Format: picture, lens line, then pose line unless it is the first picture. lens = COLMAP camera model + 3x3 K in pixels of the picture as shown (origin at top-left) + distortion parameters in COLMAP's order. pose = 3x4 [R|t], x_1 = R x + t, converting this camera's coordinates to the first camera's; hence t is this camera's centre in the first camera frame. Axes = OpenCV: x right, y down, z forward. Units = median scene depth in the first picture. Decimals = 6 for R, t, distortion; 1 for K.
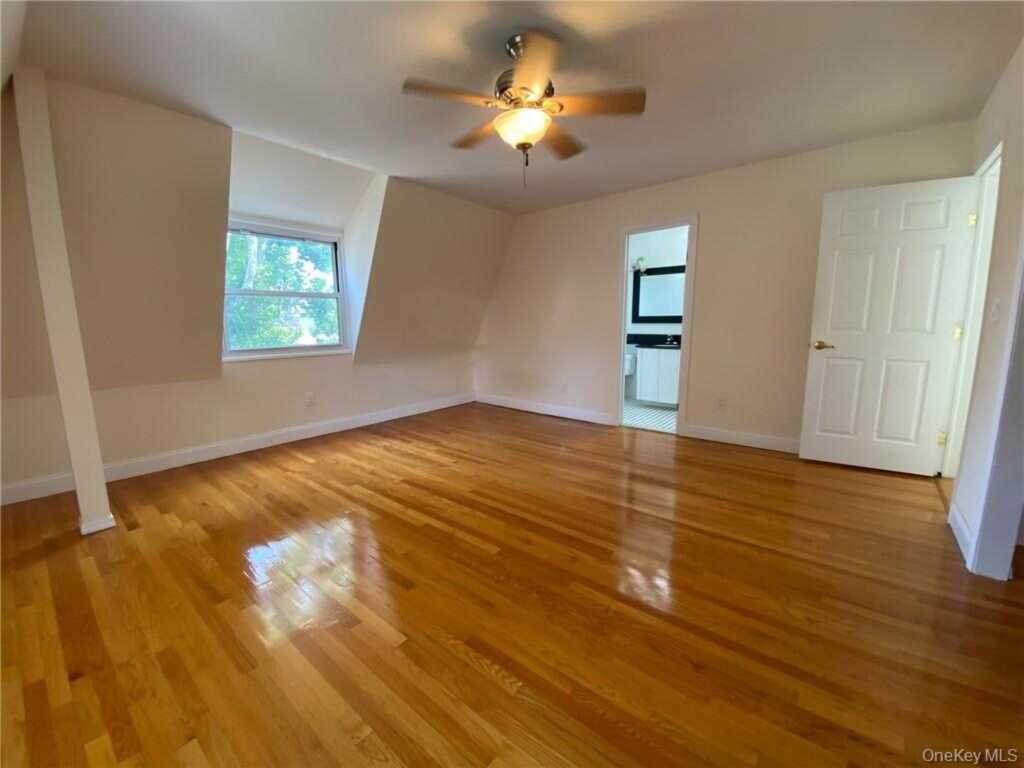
lens RADIAL K [[410.8, 0, 509.6], [0, 410.8, 379.8], [0, 0, 1]] dist [0.038416, -0.027919]
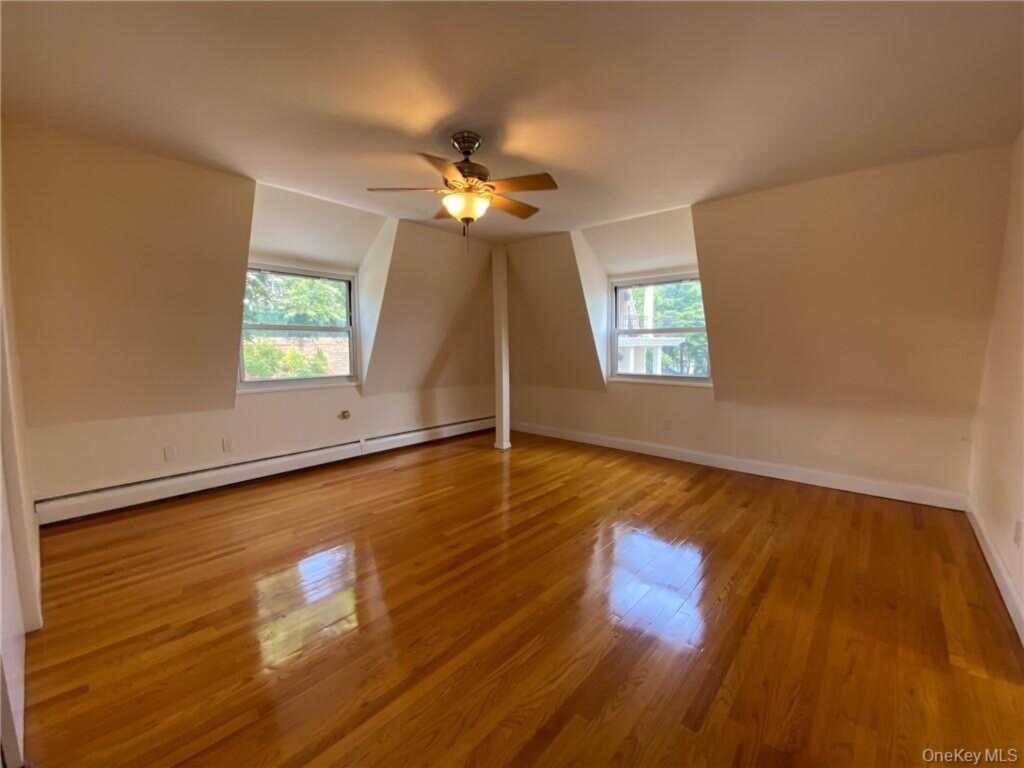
lens RADIAL K [[410.8, 0, 509.6], [0, 410.8, 379.8], [0, 0, 1]] dist [0.038416, -0.027919]
pose [[0.011375, 0.099338, -0.994989, 0.707141], [-0.167320, 0.981213, 0.096050, -0.121629], [0.985837, 0.165389, 0.027782, 0.652921]]
